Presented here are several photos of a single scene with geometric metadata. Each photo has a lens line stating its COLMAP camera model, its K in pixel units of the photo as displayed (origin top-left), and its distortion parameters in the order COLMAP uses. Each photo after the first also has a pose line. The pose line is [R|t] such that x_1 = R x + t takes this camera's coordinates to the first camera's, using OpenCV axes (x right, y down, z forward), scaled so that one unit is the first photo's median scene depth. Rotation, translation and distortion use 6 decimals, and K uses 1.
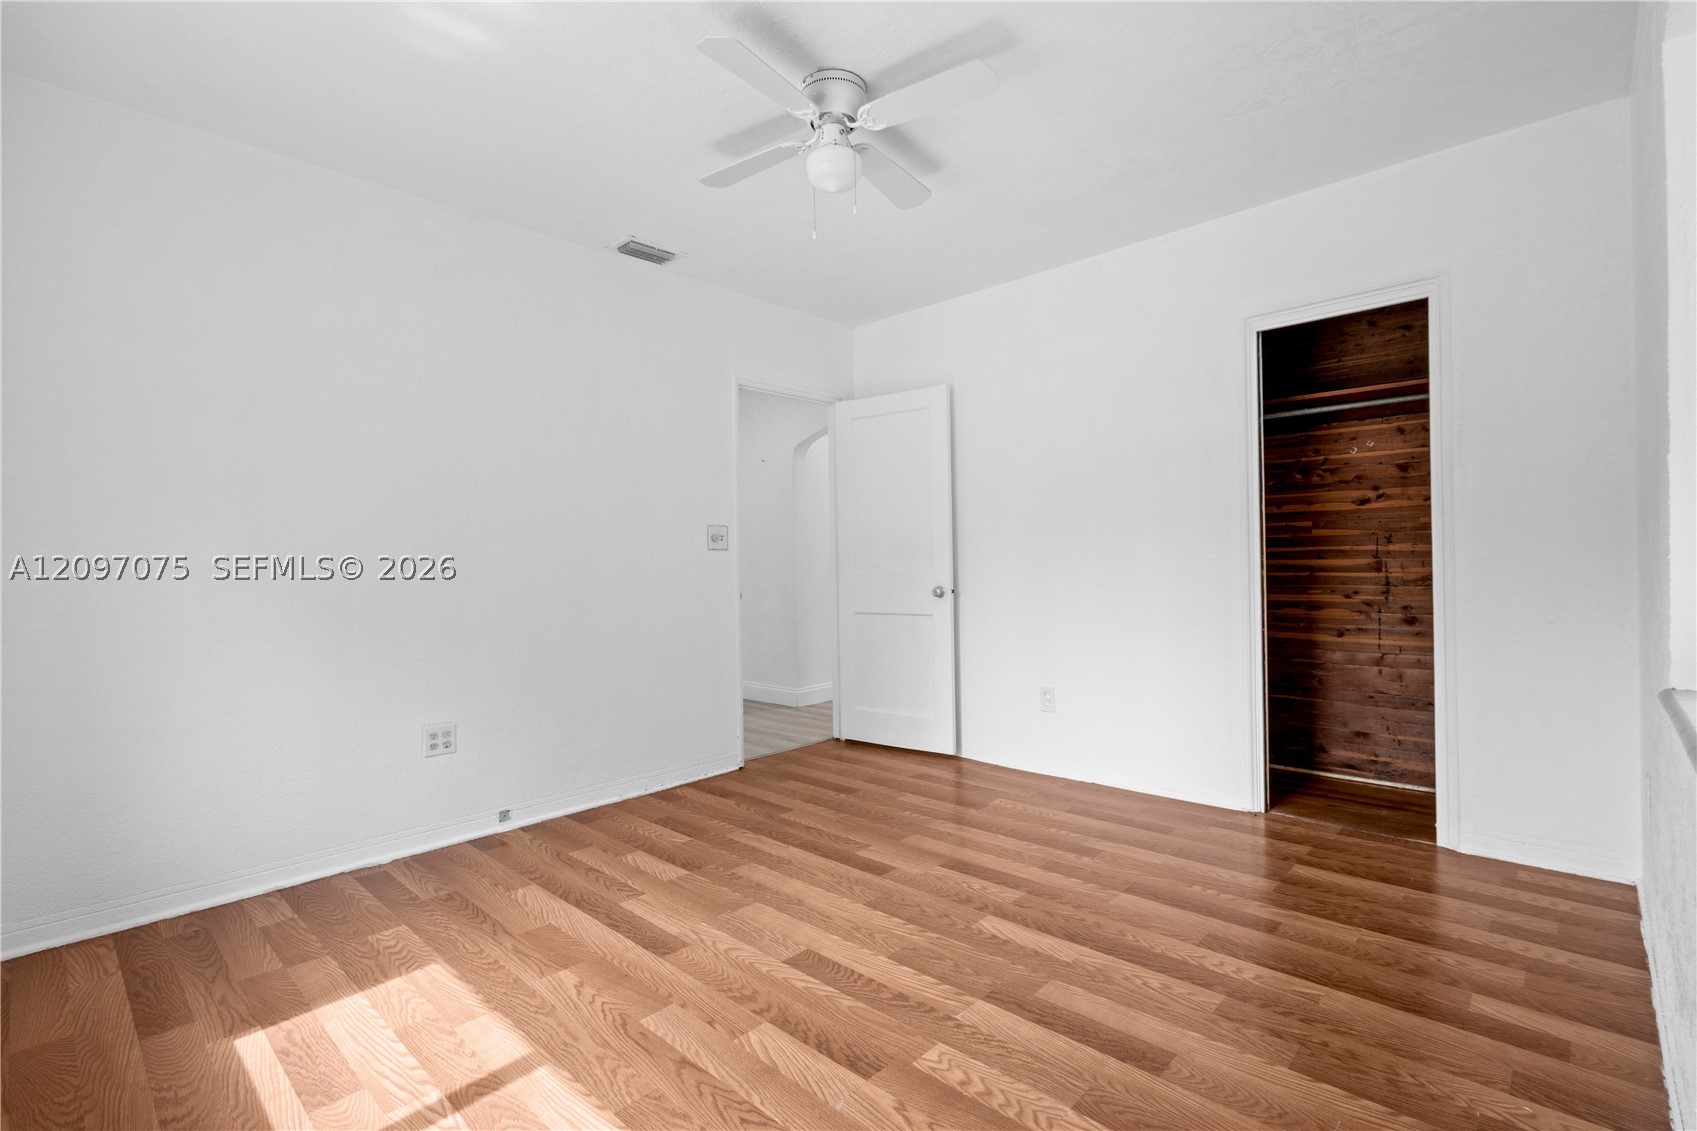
lens RADIAL K [[781.5, 0, 847.7], [0, 781.5, 565.8], [0, 0, 1]] dist [-0.003578, 0.002210]
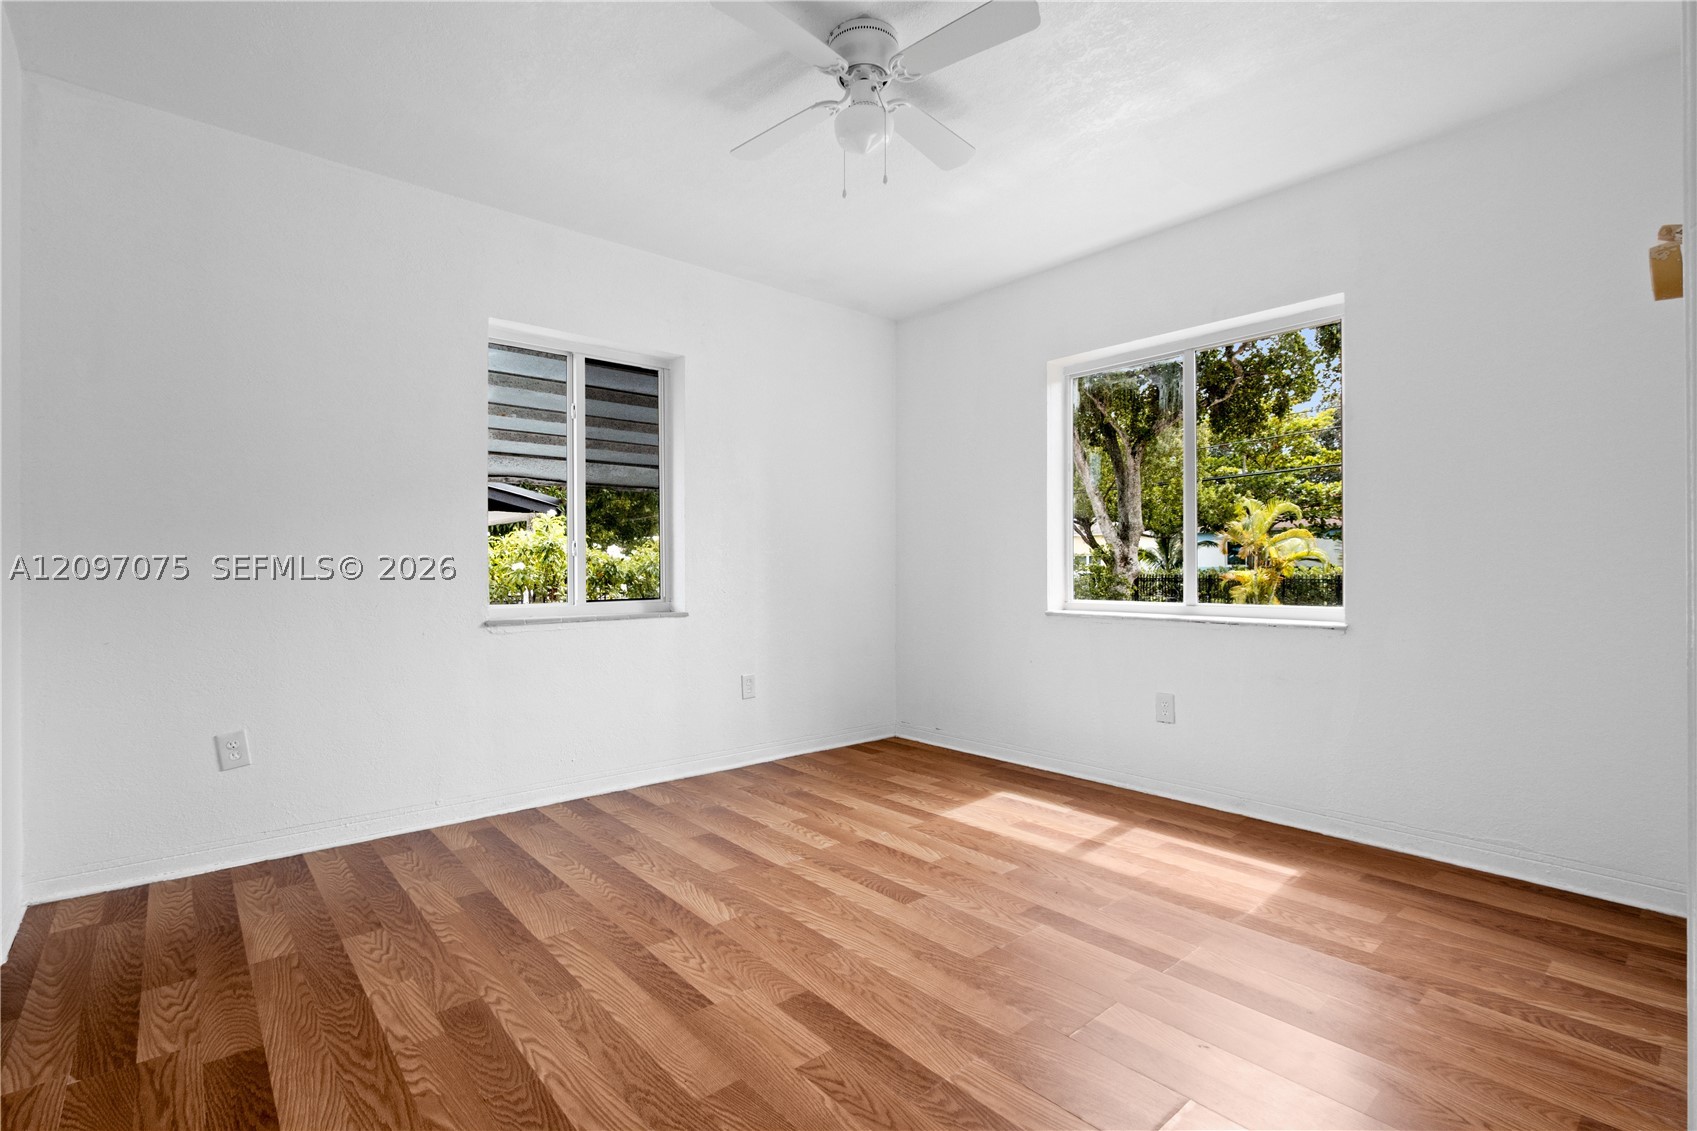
lens RADIAL K [[781.5, 0, 855.4], [0, 781.5, 561.1], [0, 0, 1]] dist [-0.003578, 0.002210]
pose [[-0.995907, 0.021242, 0.087857, -0.089070], [0.021328, 0.999773, 0.000033, 0.013120], [-0.087836, 0.001906, -0.996133, 2.107965]]
